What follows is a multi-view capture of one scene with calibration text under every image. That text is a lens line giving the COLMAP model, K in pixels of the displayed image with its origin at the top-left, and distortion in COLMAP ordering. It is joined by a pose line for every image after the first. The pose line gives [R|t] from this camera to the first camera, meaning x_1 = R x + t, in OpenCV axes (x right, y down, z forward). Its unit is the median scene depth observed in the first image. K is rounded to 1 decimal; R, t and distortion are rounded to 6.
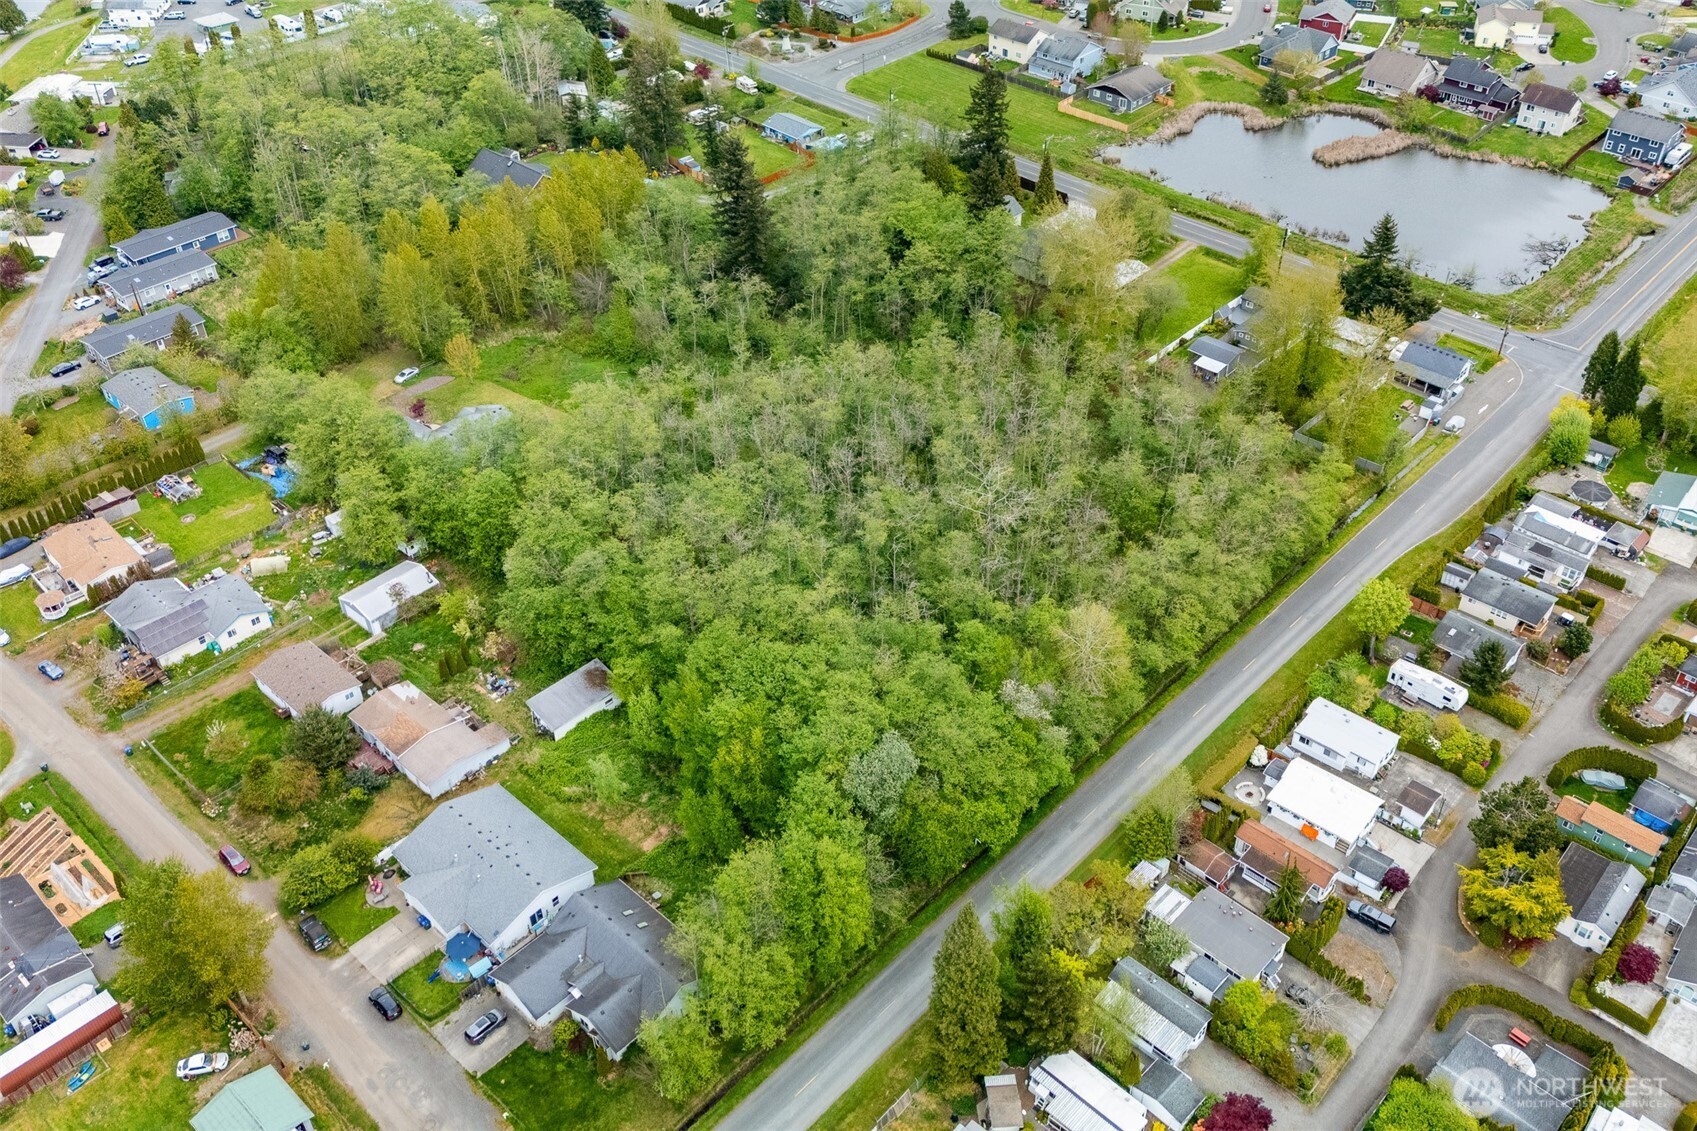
lens RADIAL K [[1465.1, 0, 889.3], [0, 1465.1, 567.4], [0, 0, 1]] dist [0.050709, 0.005680]
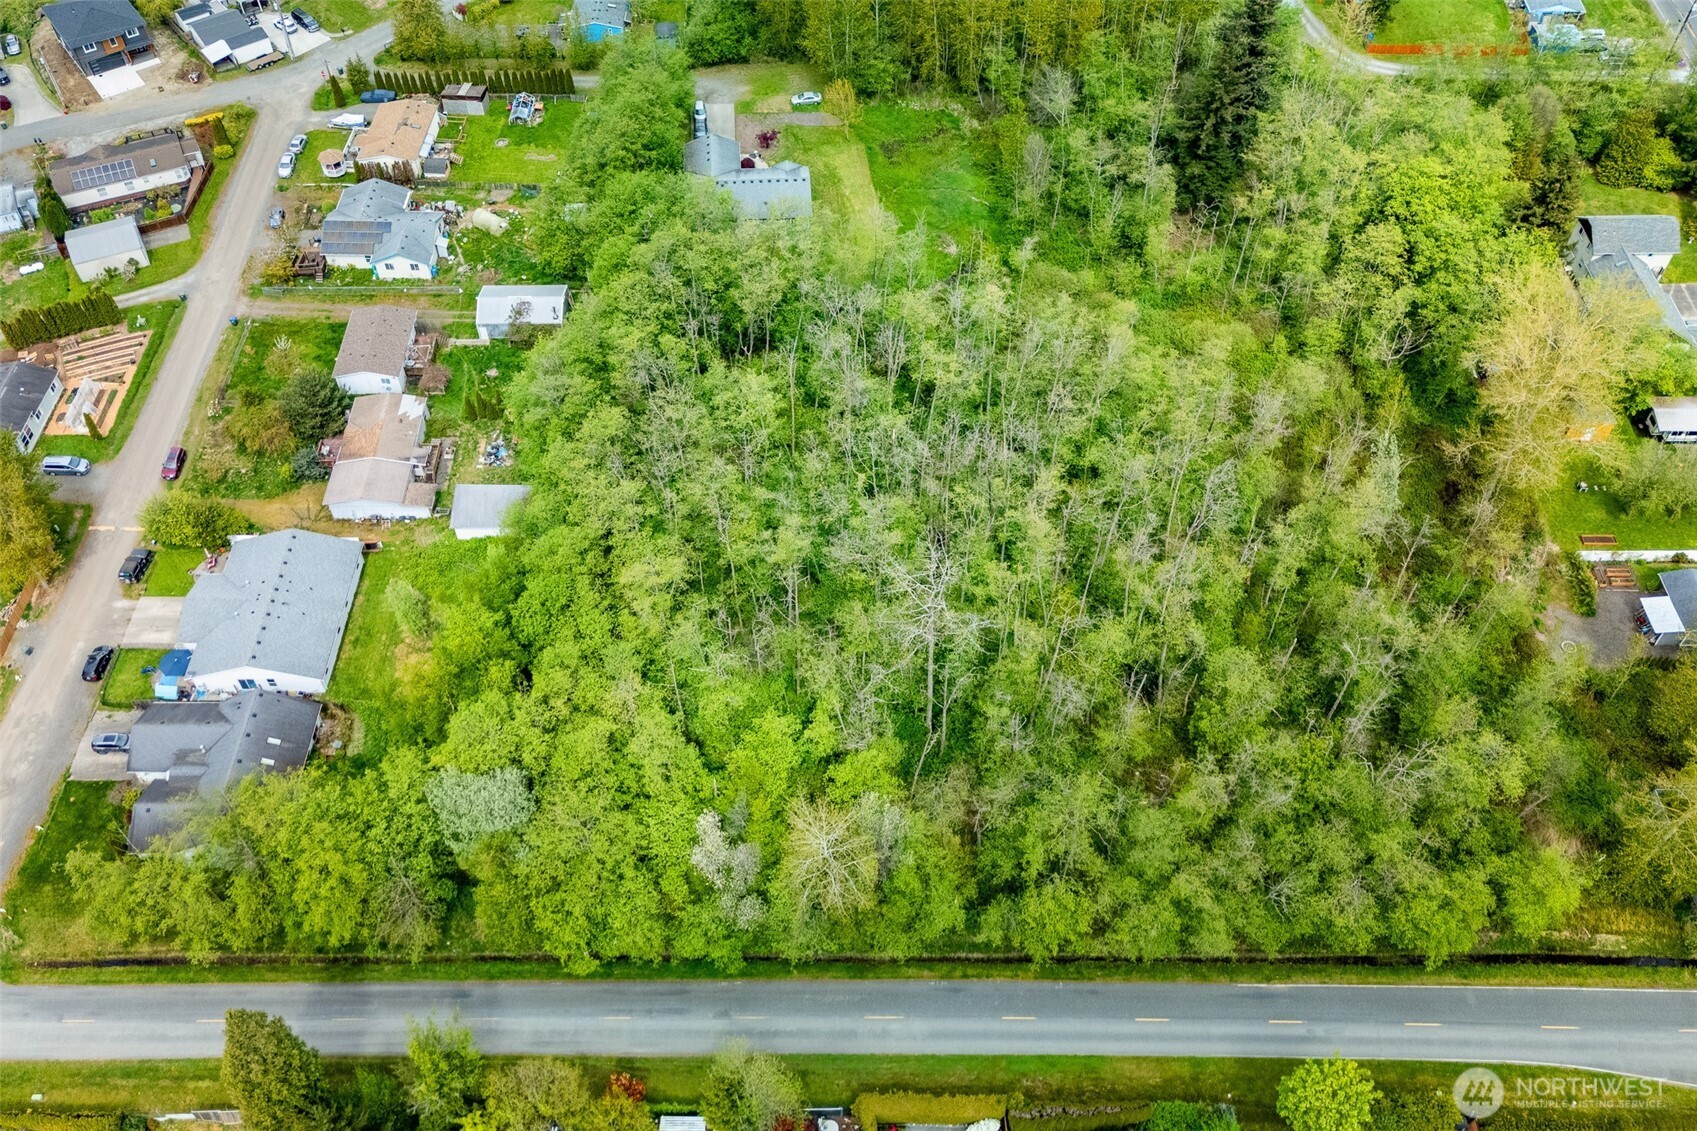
lens RADIAL K [[1461.9, 0, 848.5], [0, 1461.9, 565.5], [0, 0, 1]] dist [0.049788, -0.010752]
pose [[0.671205, 0.570206, -0.473655, 0.316223], [-0.462231, 0.821485, 0.333924, -0.238555], [0.579506, -0.005193, 0.814952, 0.327466]]
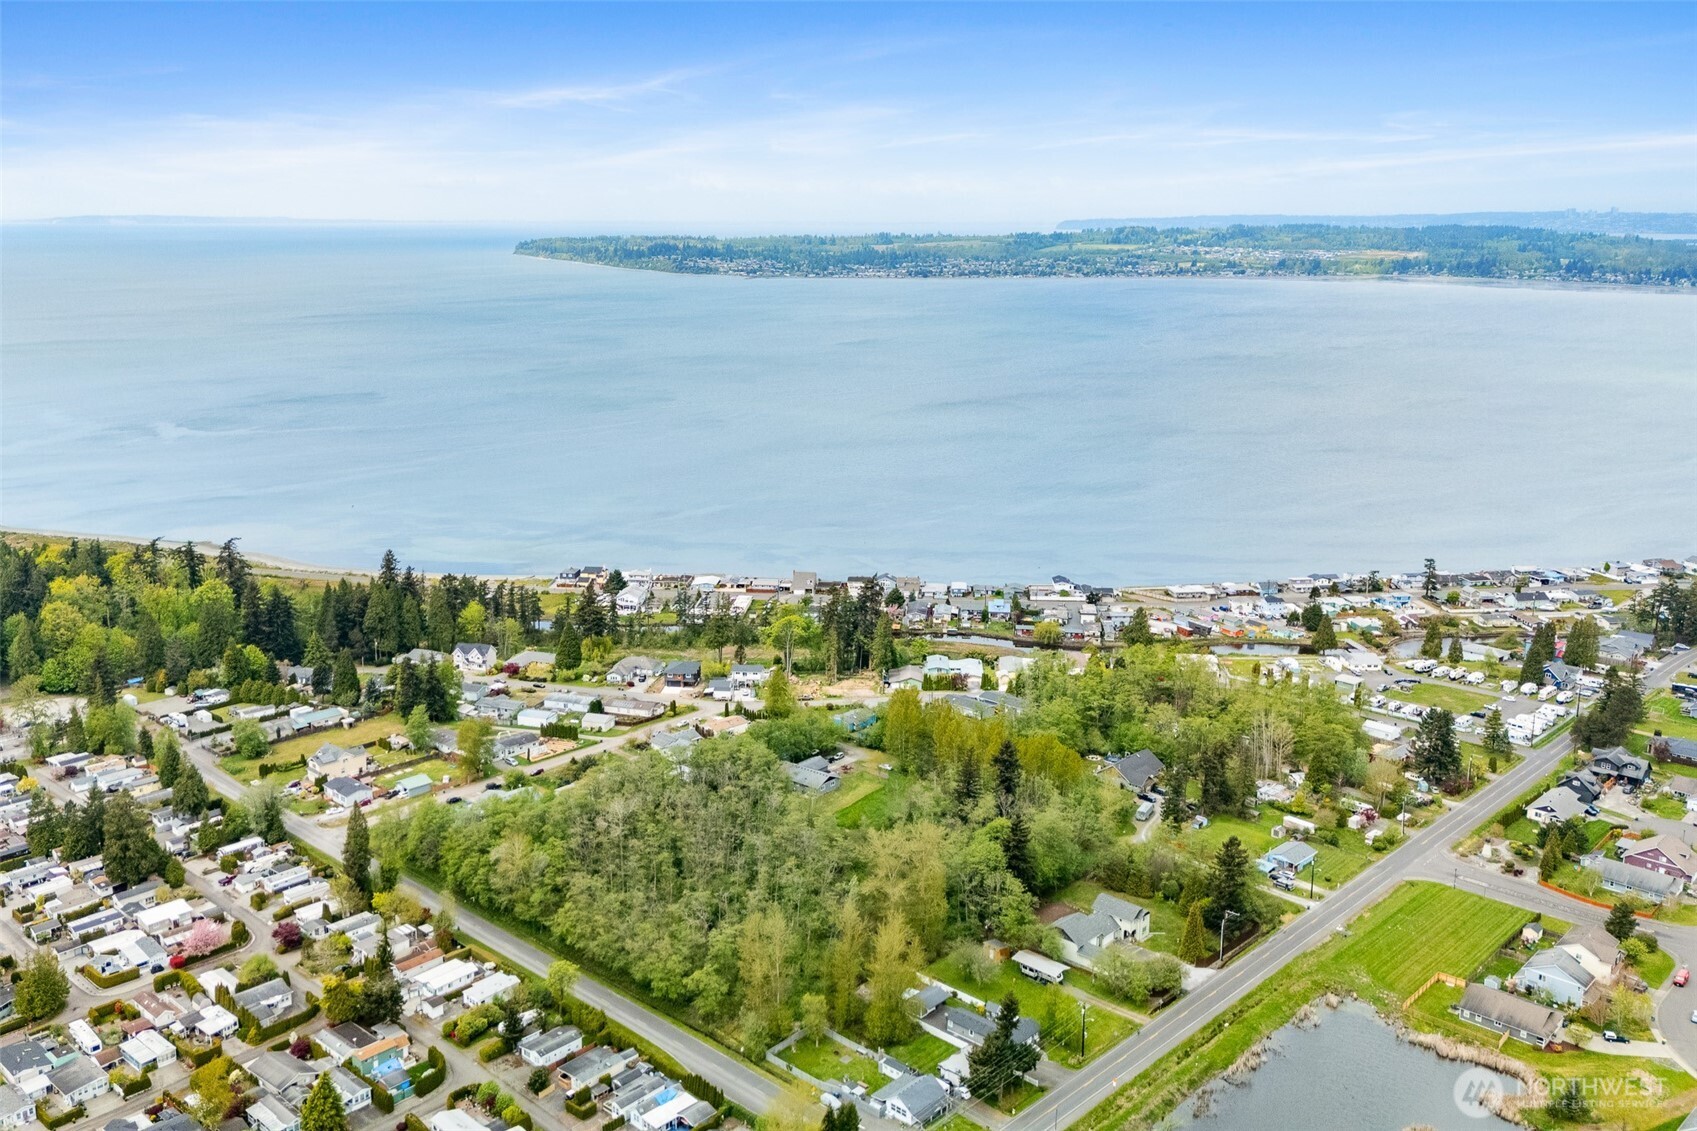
lens RADIAL K [[1461.9, 0, 848.5], [0, 1461.9, 565.5], [0, 0, 1]] dist [0.049788, -0.010752]
pose [[-0.005997, 0.233279, -0.972391, 1.588777], [-0.629820, 0.754420, 0.184871, -0.718847], [0.776718, 0.613540, 0.142399, 0.630875]]
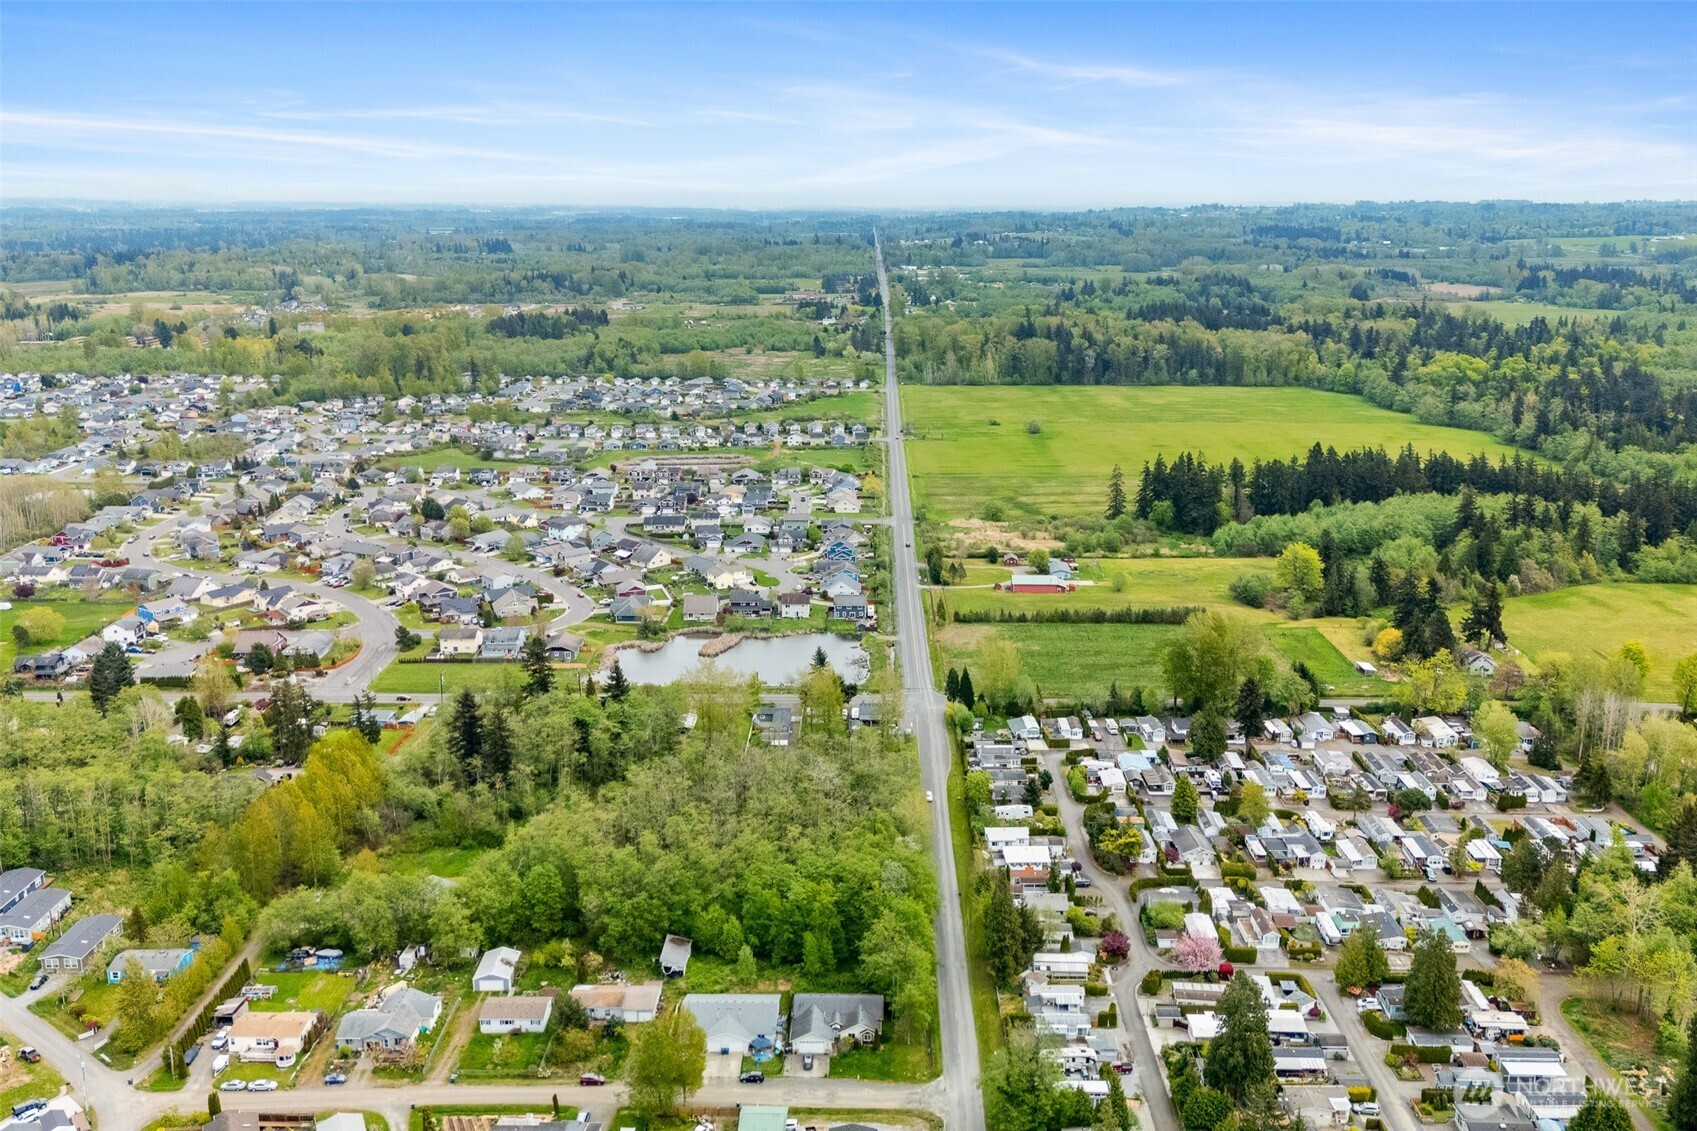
lens RADIAL K [[1461.9, 0, 848.5], [0, 1461.9, 565.5], [0, 0, 1]] dist [0.049788, -0.010752]
pose [[0.753178, -0.169127, 0.635704, -0.878894], [0.419088, 0.868248, -0.265539, 0.193785], [-0.507038, 0.466414, 0.724824, -0.426814]]
